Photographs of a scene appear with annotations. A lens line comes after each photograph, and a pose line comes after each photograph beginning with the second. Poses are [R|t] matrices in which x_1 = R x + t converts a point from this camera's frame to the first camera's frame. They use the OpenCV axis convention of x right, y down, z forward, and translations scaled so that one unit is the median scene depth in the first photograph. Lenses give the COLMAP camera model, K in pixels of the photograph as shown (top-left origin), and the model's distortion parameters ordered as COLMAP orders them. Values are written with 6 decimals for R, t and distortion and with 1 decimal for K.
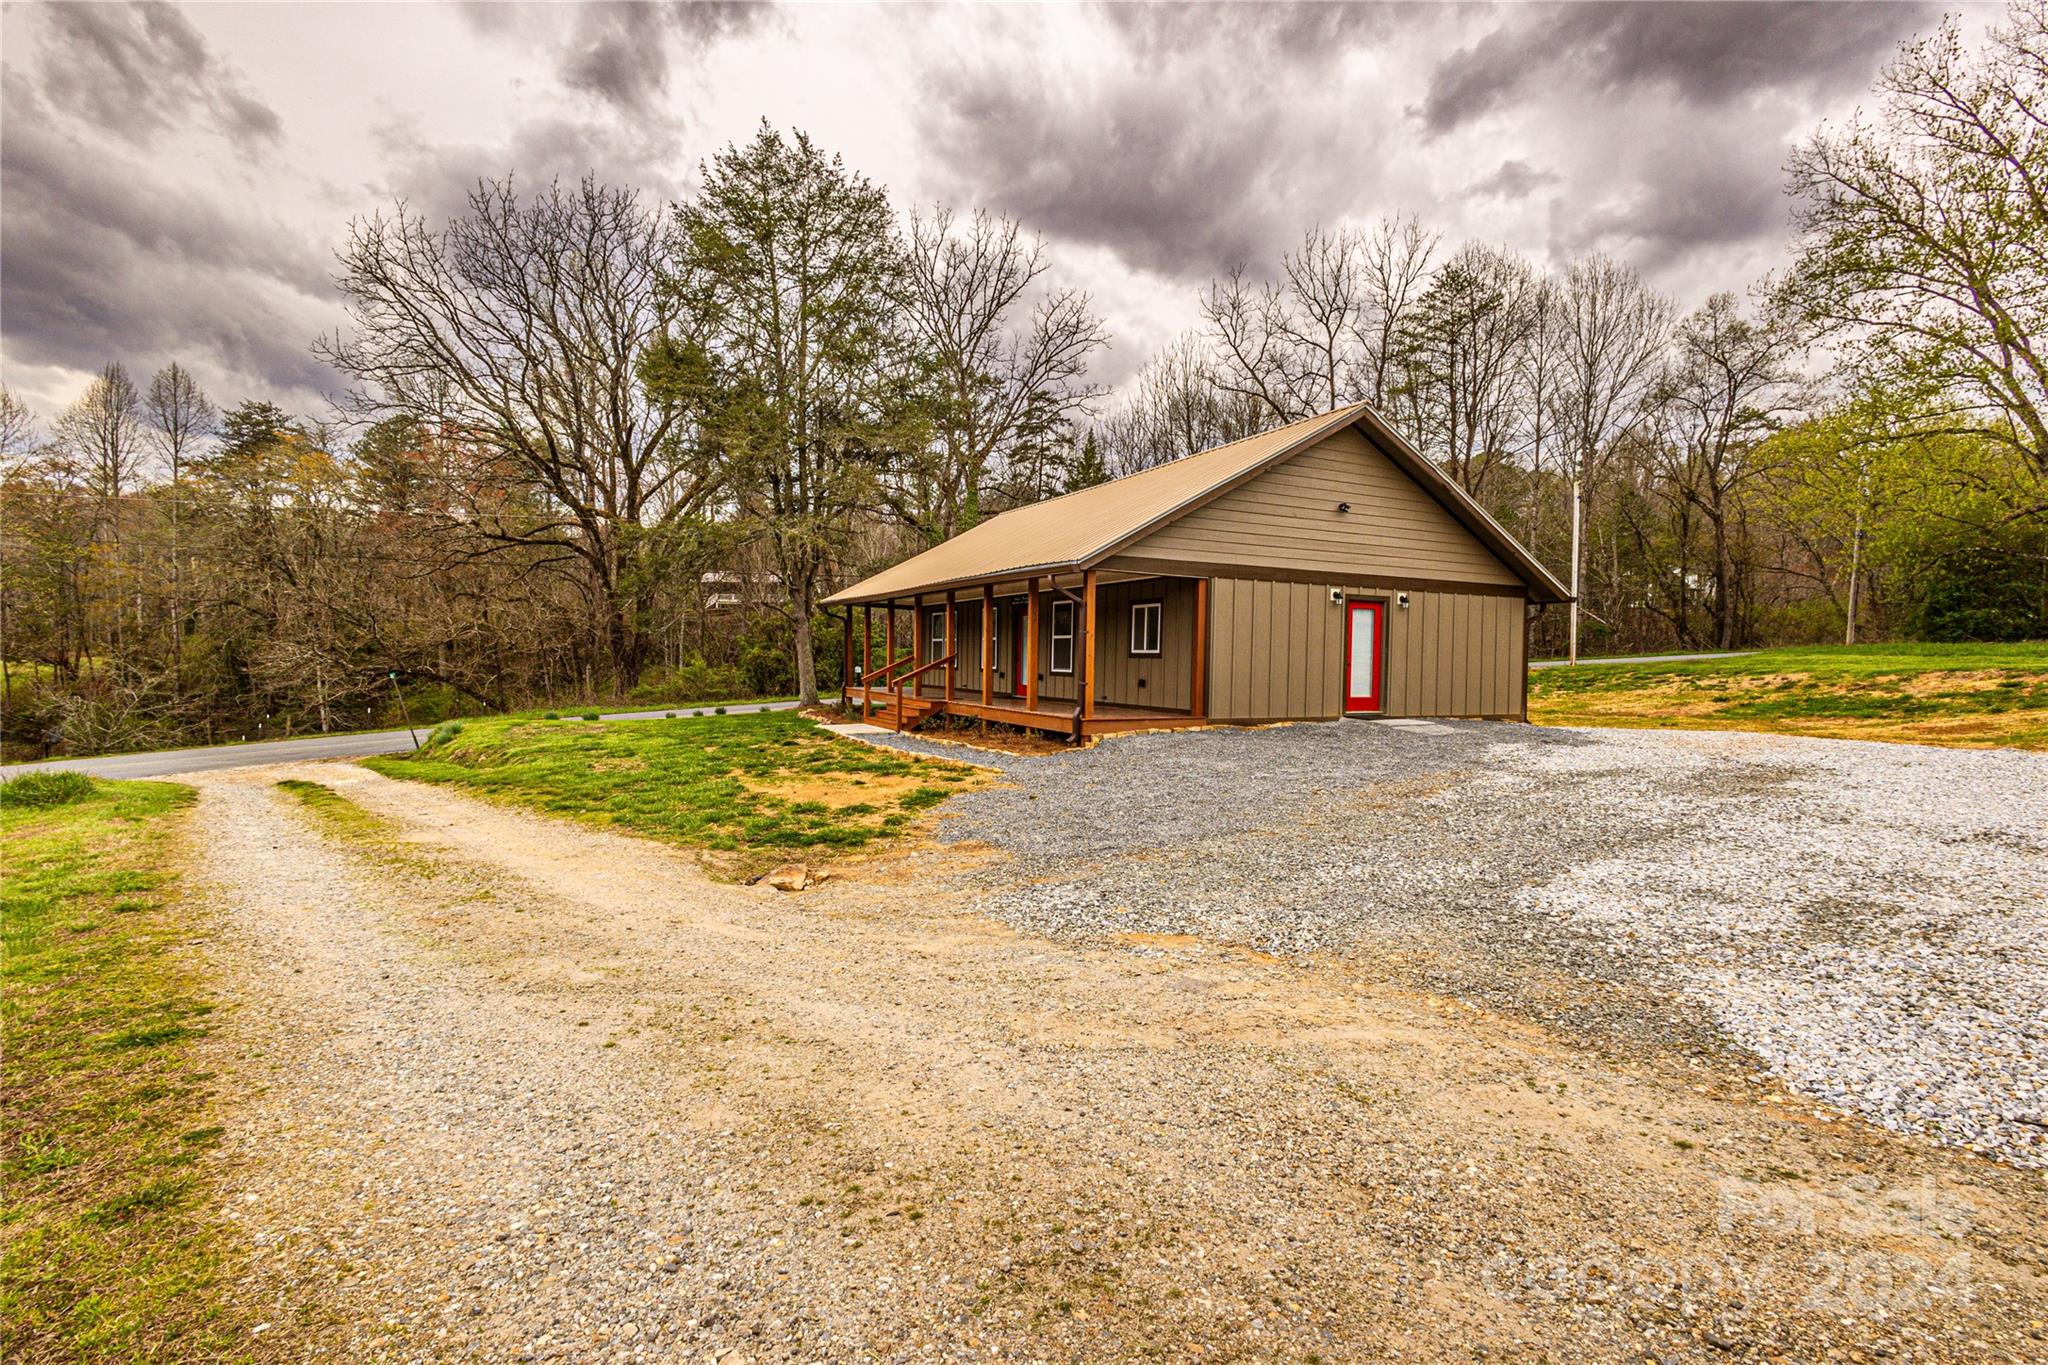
lens RADIAL K [[942.2, 0, 1025.0], [0, 942.2, 678.3], [0, 0, 1]] dist [0.014196, -0.006815]
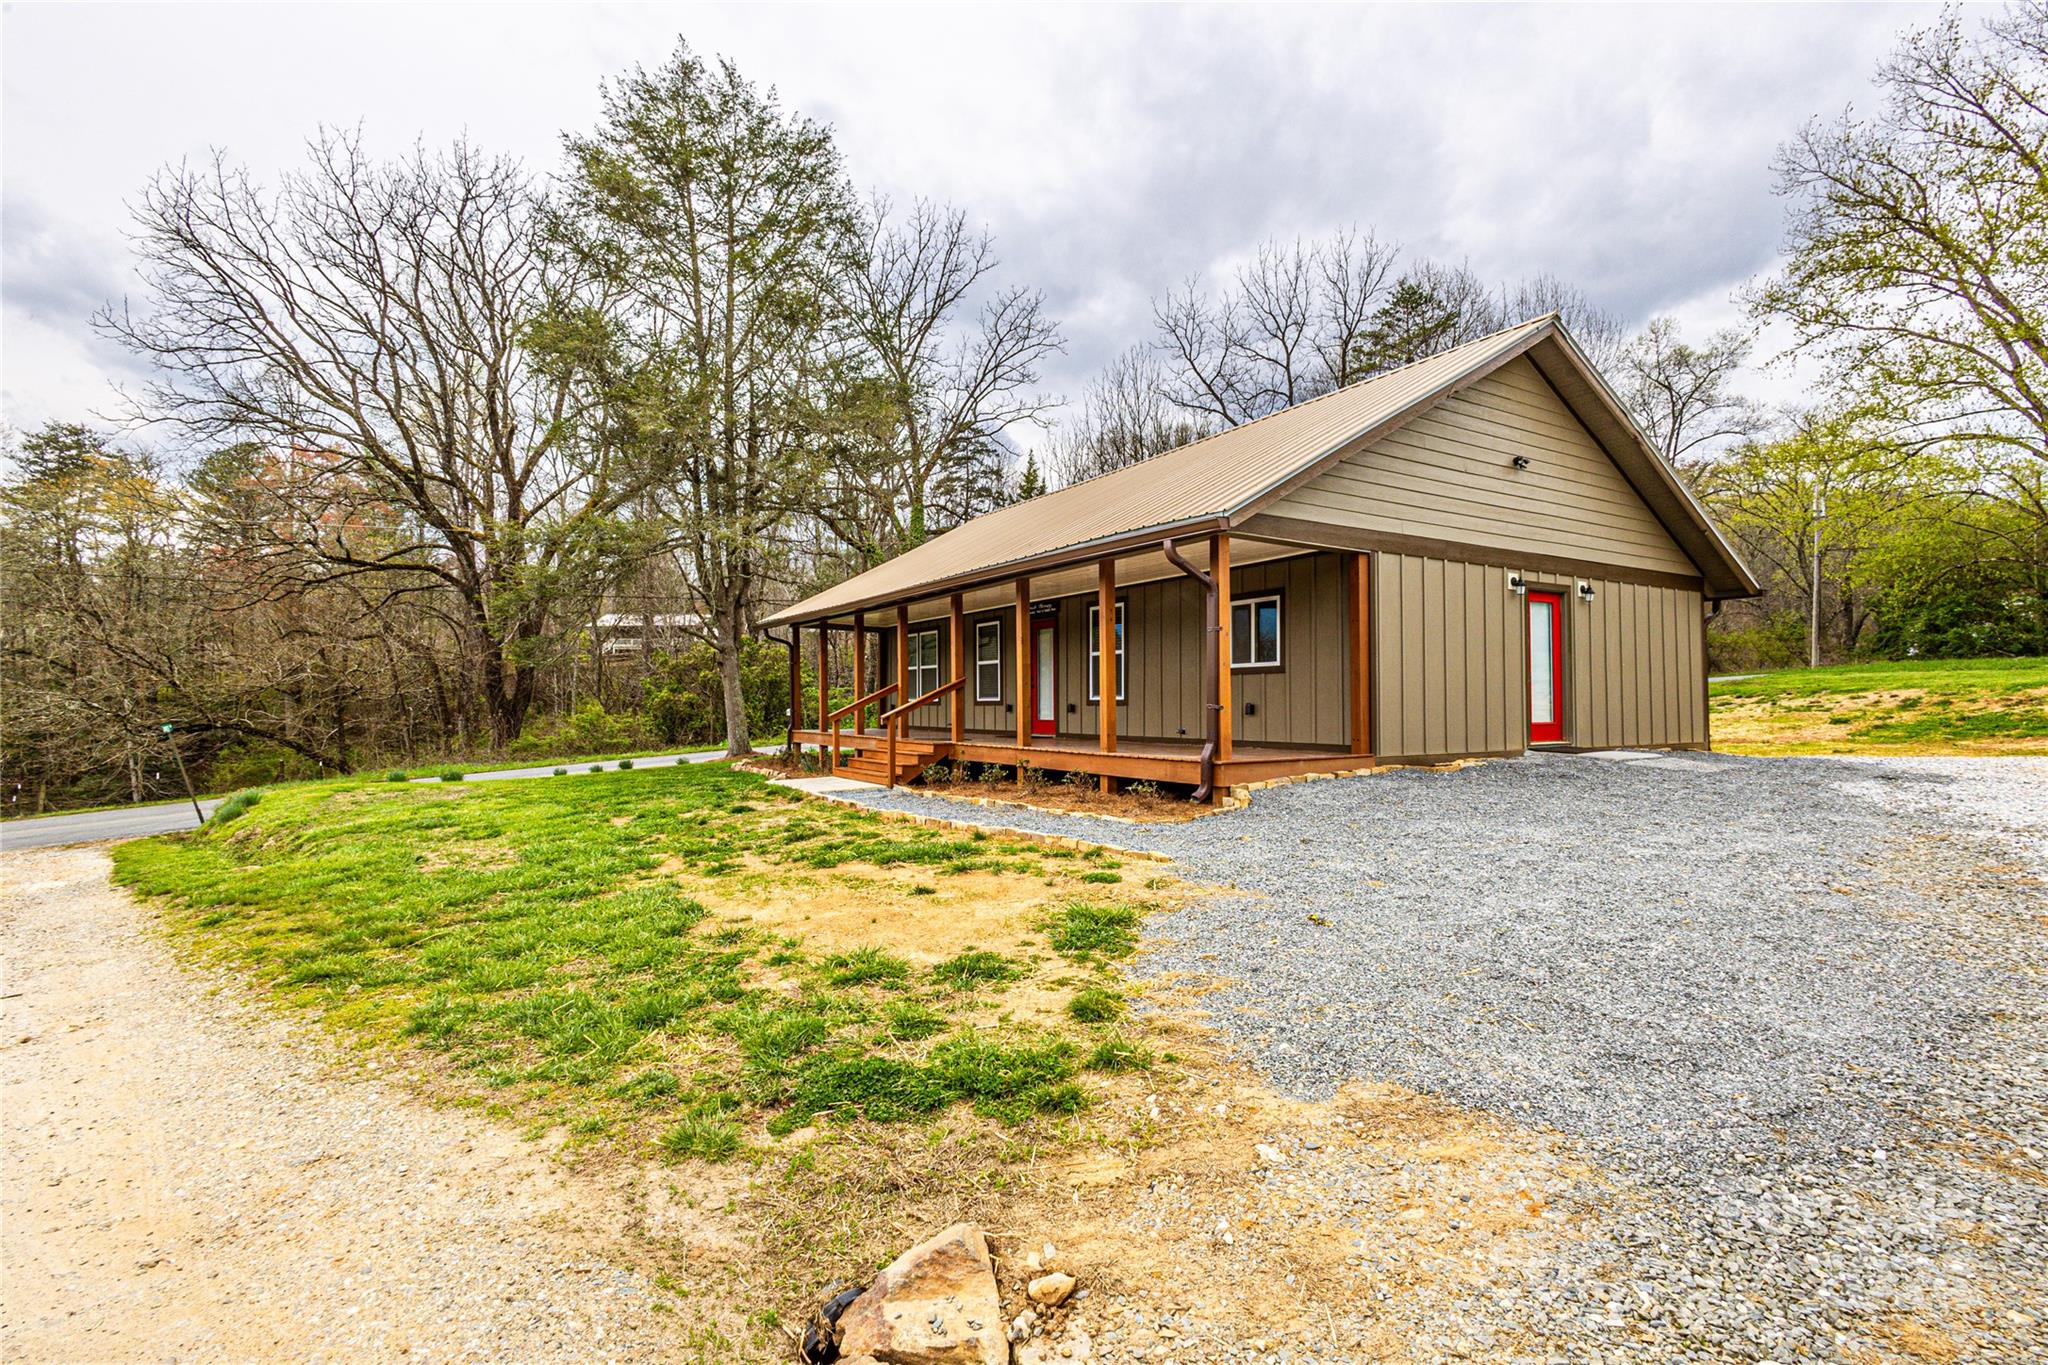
lens RADIAL K [[938.0, 0, 1019.9], [0, 938.0, 676.0], [0, 0, 1]] dist [0.015053, -0.006704]
pose [[0.995417, -0.017009, 0.094107, -0.068475], [0.021771, 0.998521, -0.049813, 0.006853], [-0.093121, 0.051633, 0.994315, 0.185982]]
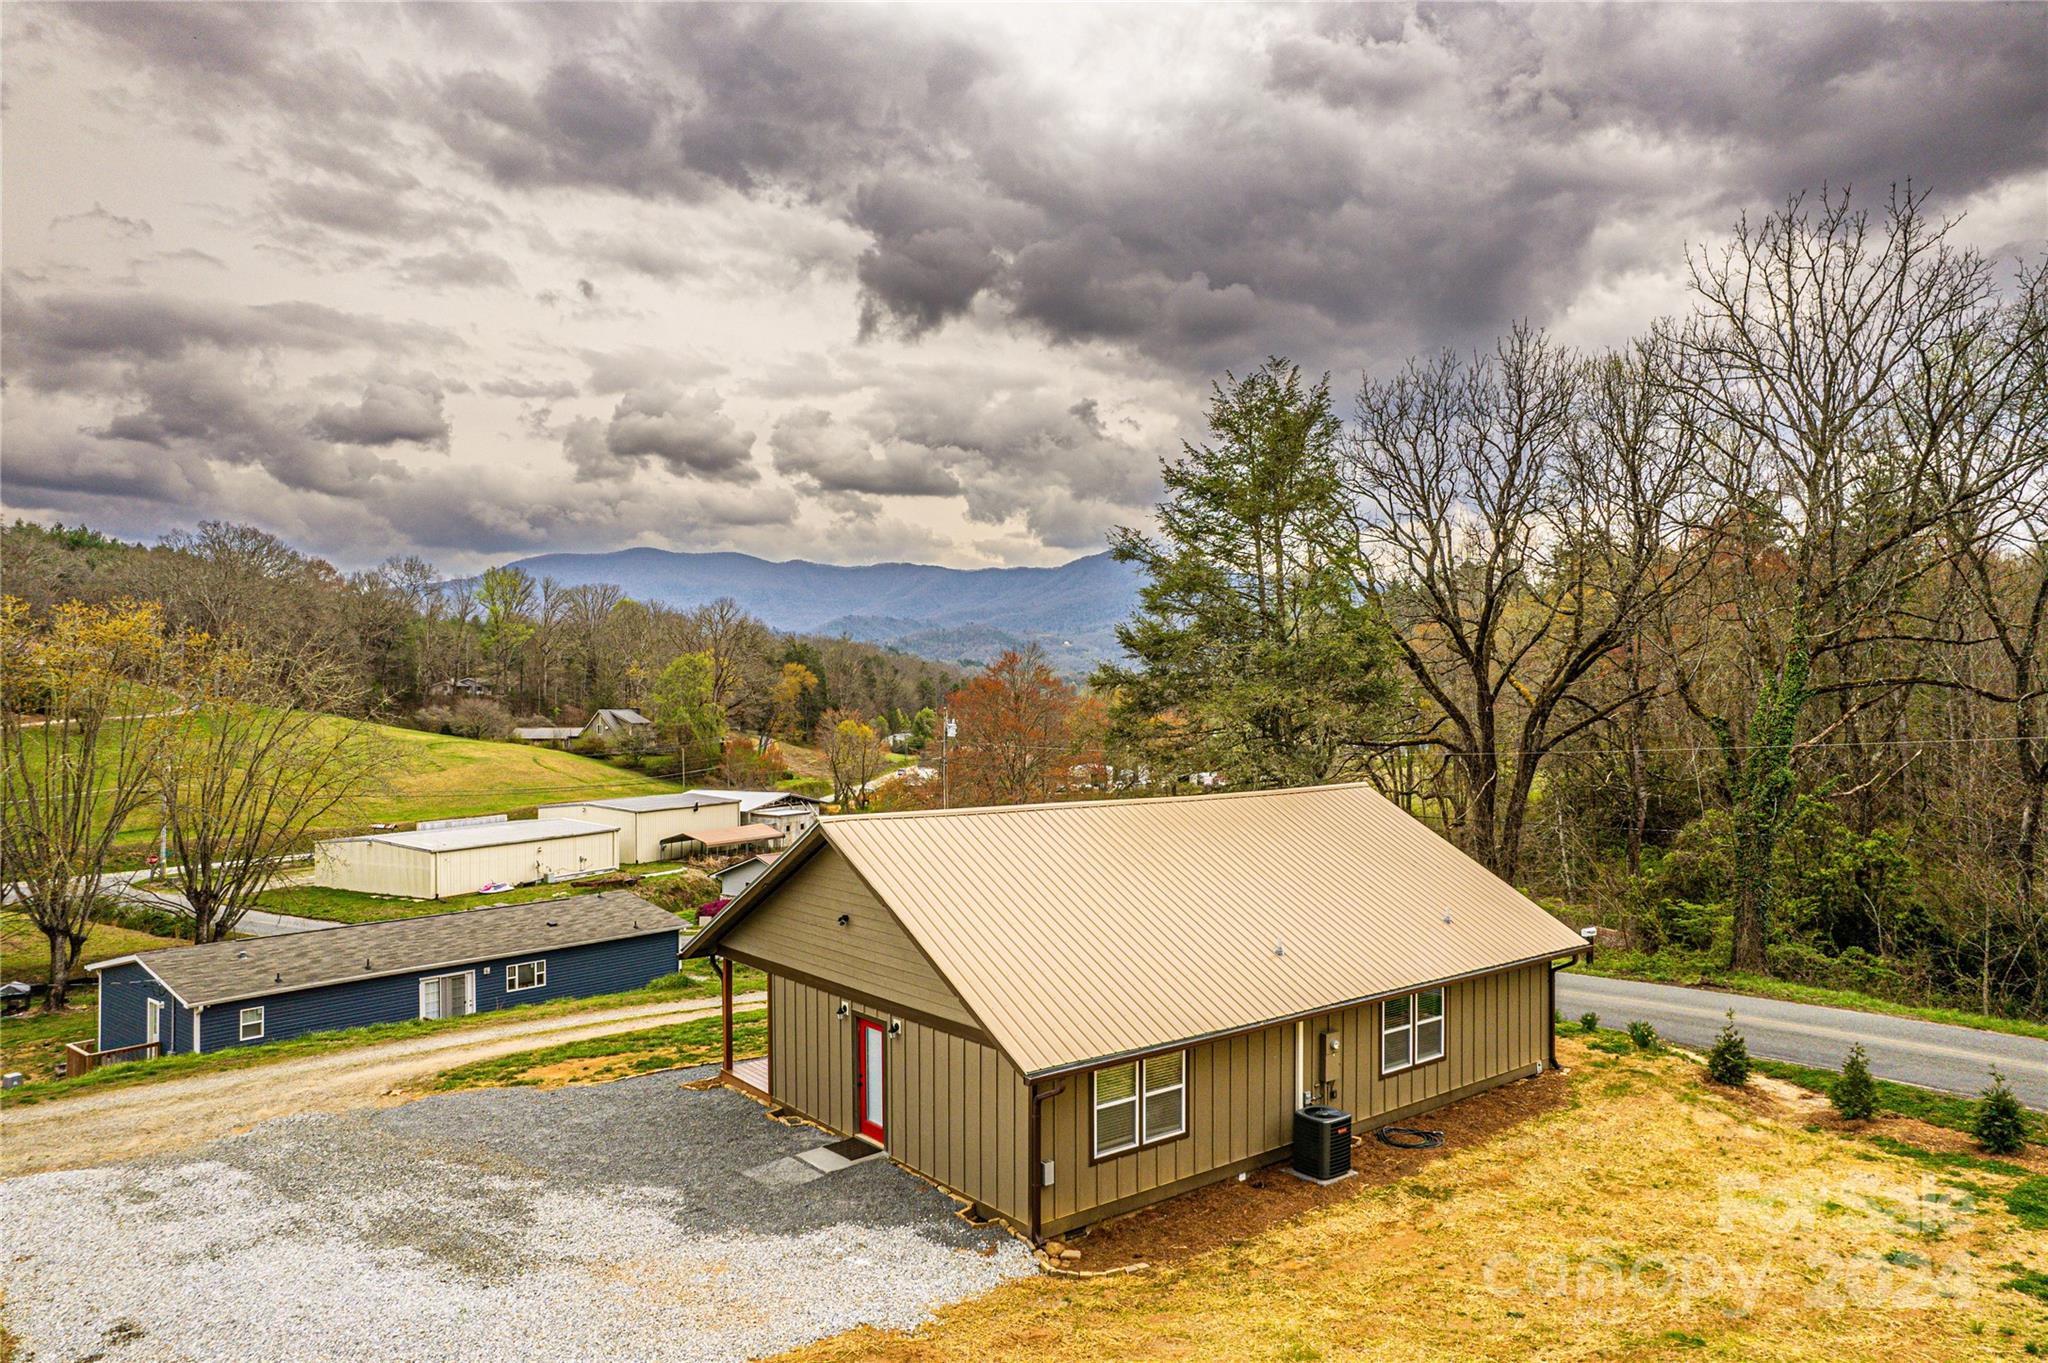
lens RADIAL K [[1311.8, 0, 1022.2], [0, 1311.8, 694.3], [0, 0, 1]] dist [-0.074745, 0.063511]
pose [[0.209533, -0.026297, -0.977448, 0.972932], [-0.014585, 0.999443, -0.030015, -0.215870], [0.977693, 0.020545, 0.209033, 0.517370]]
